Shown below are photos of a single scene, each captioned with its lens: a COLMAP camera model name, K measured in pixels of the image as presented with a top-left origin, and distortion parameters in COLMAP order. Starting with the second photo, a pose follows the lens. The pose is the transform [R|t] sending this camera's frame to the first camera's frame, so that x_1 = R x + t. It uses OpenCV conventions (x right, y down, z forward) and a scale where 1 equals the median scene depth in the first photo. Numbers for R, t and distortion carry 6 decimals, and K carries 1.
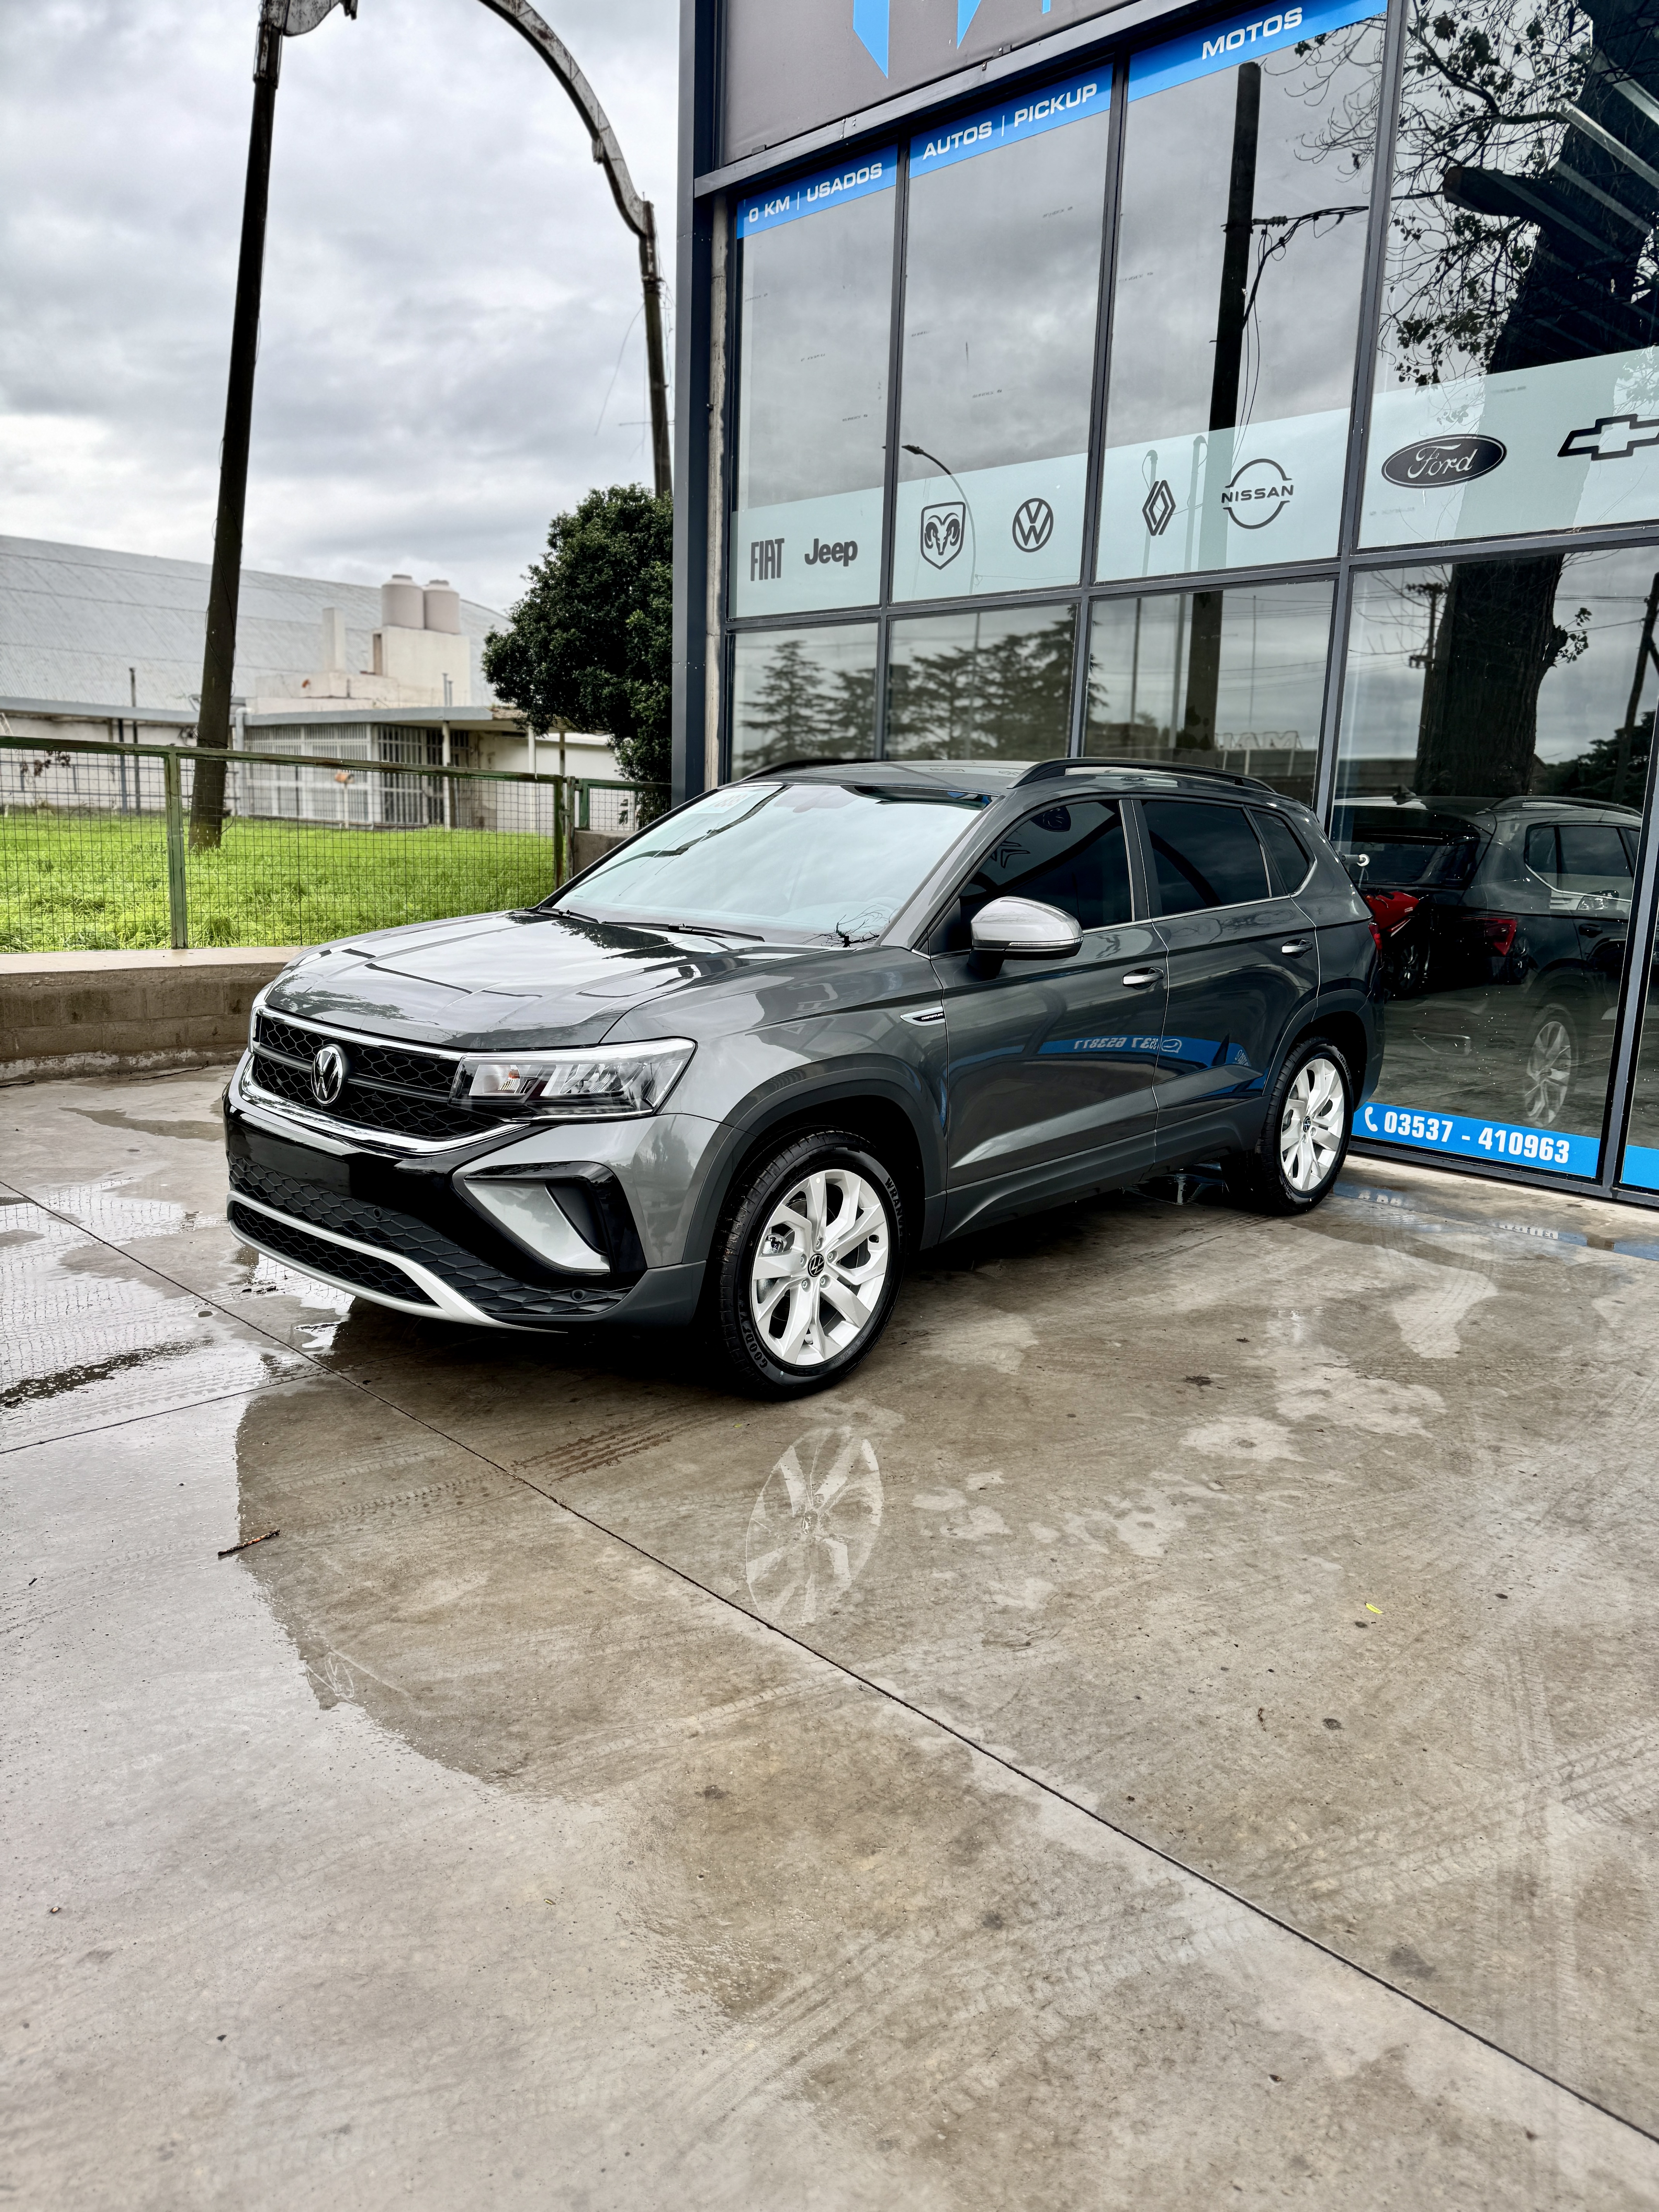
lens RADIAL K [[1557.9, 0, 819.7], [0, 1557.9, 1105.9], [0, 0, 1]] dist [0.046727, -0.078662]
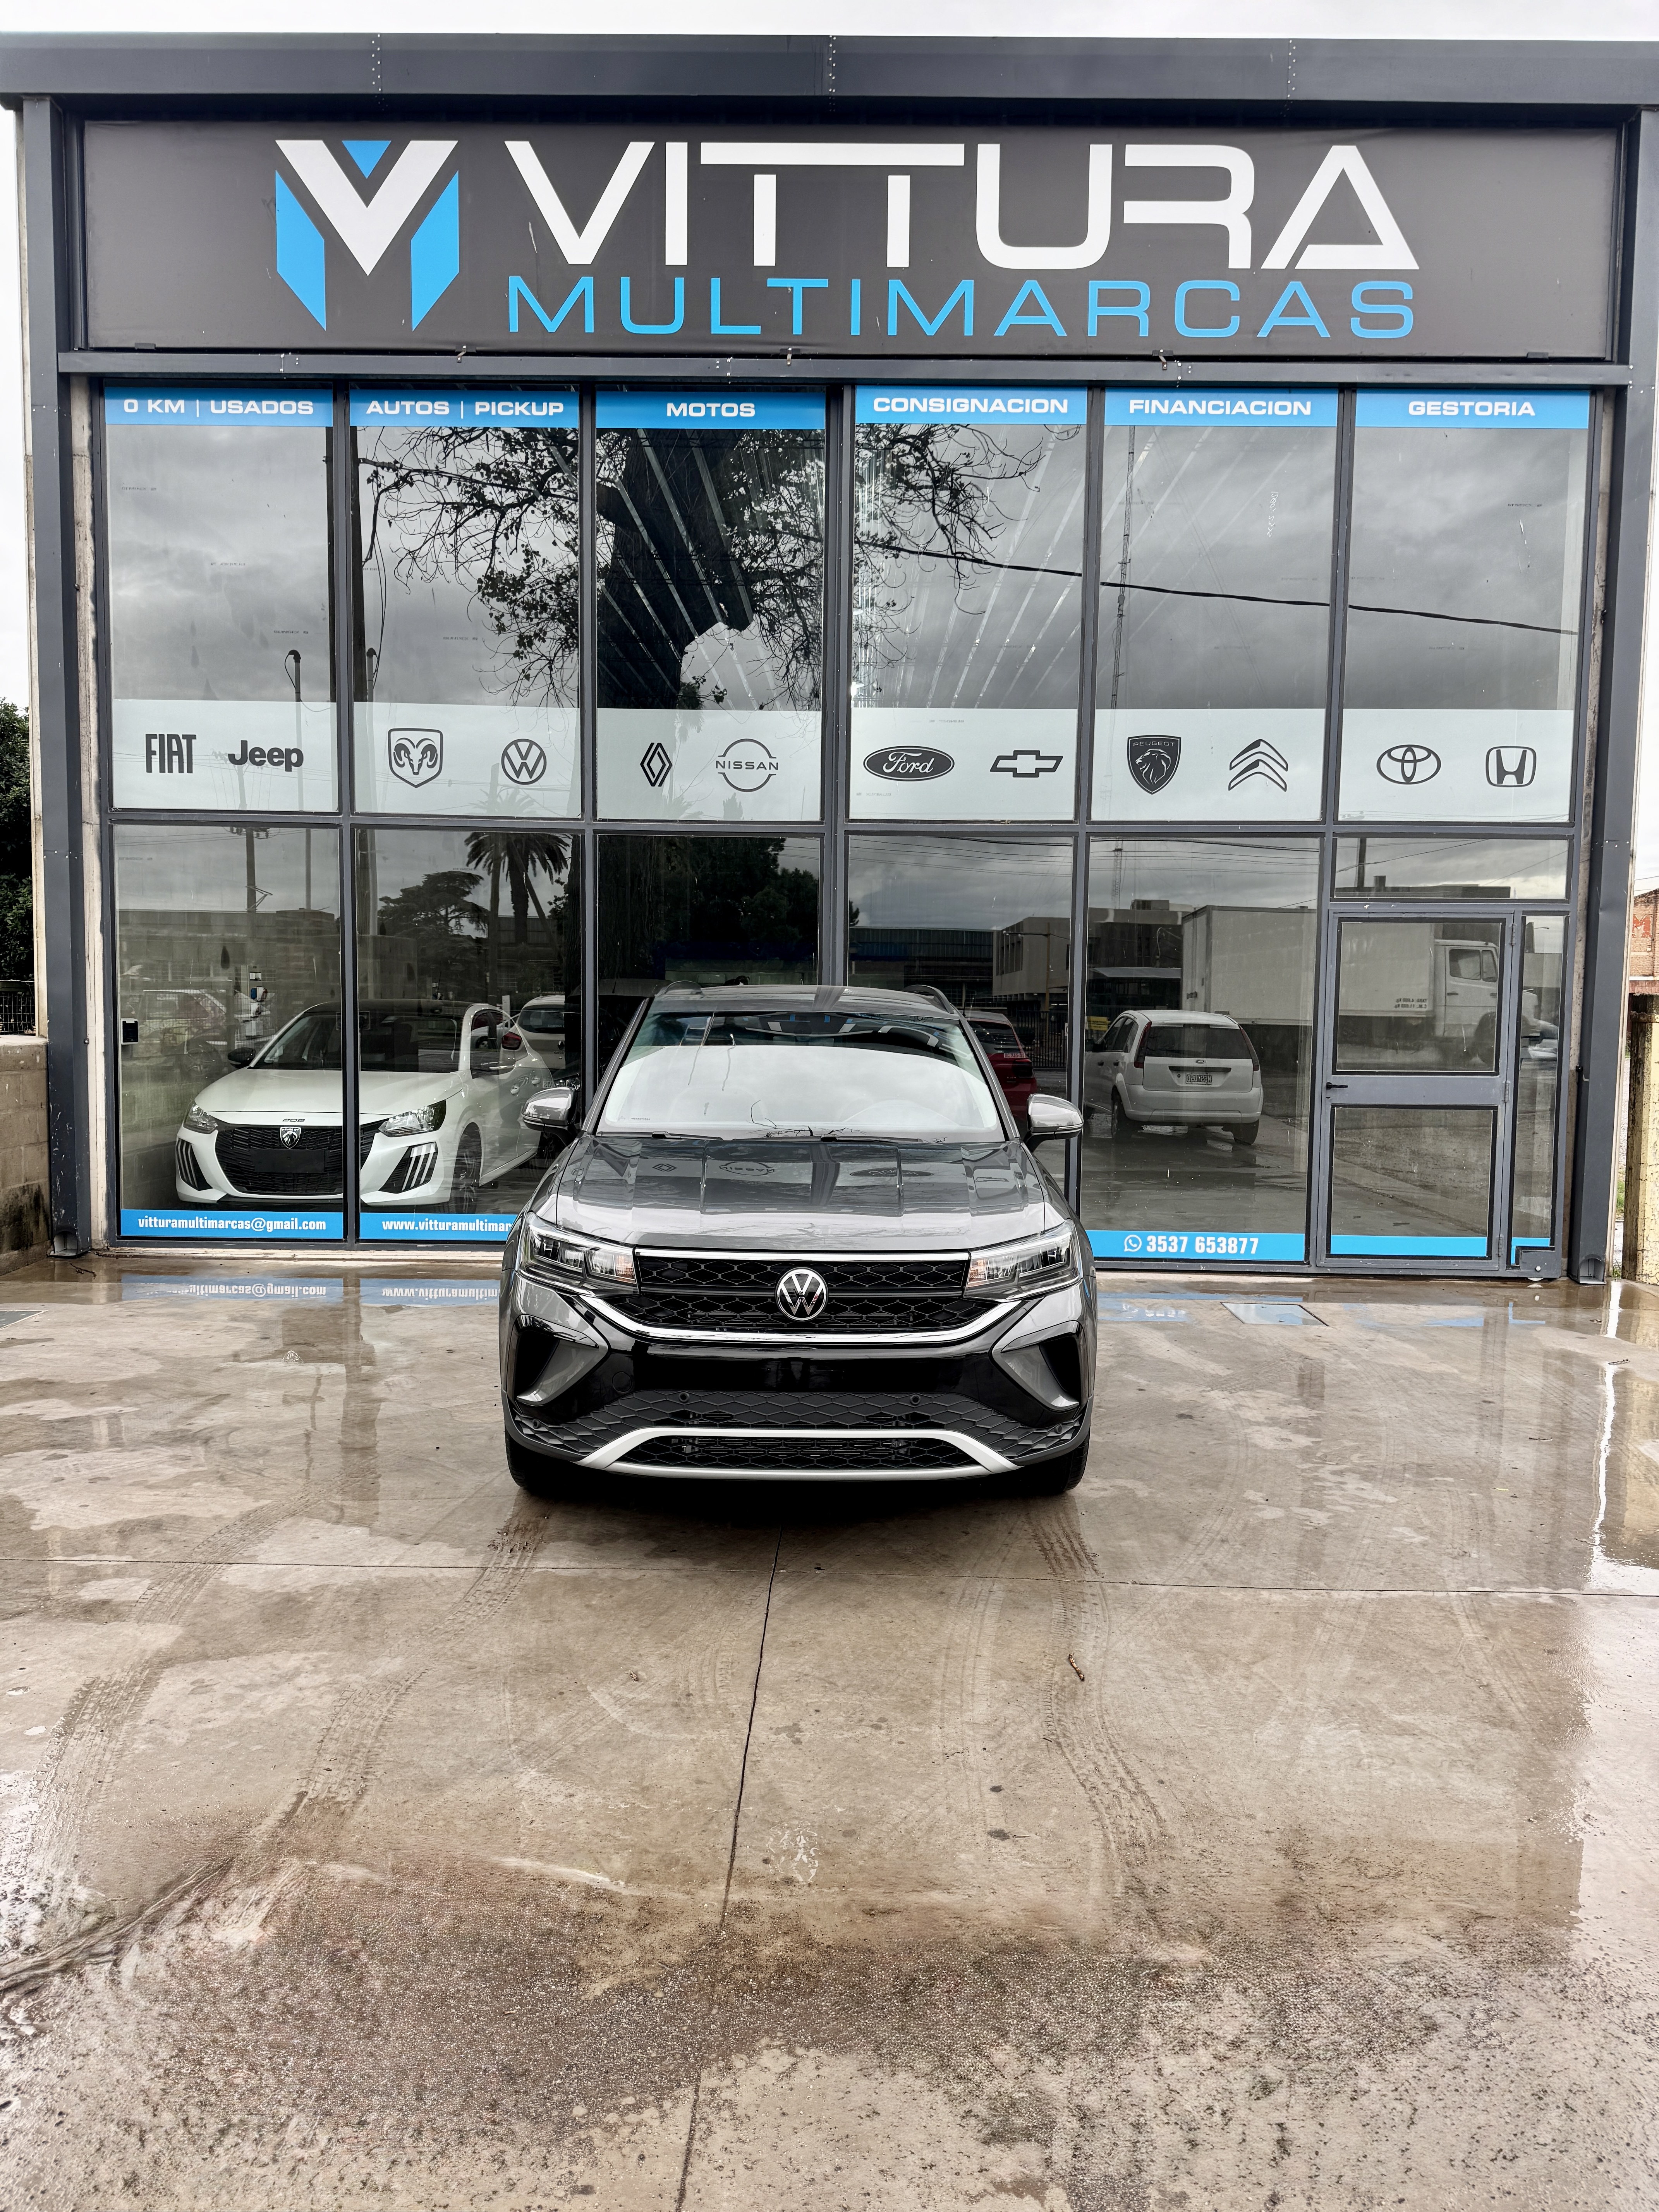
lens RADIAL K [[1544.7, 0, 833.7], [0, 1544.7, 1108.1], [0, 0, 1]] dist [0.058883, -0.073683]
pose [[0.711083, -0.076745, 0.698907, -0.451672], [0.136663, 0.990154, -0.030317, -0.051869], [-0.689699, 0.117072, 0.714569, 0.065624]]
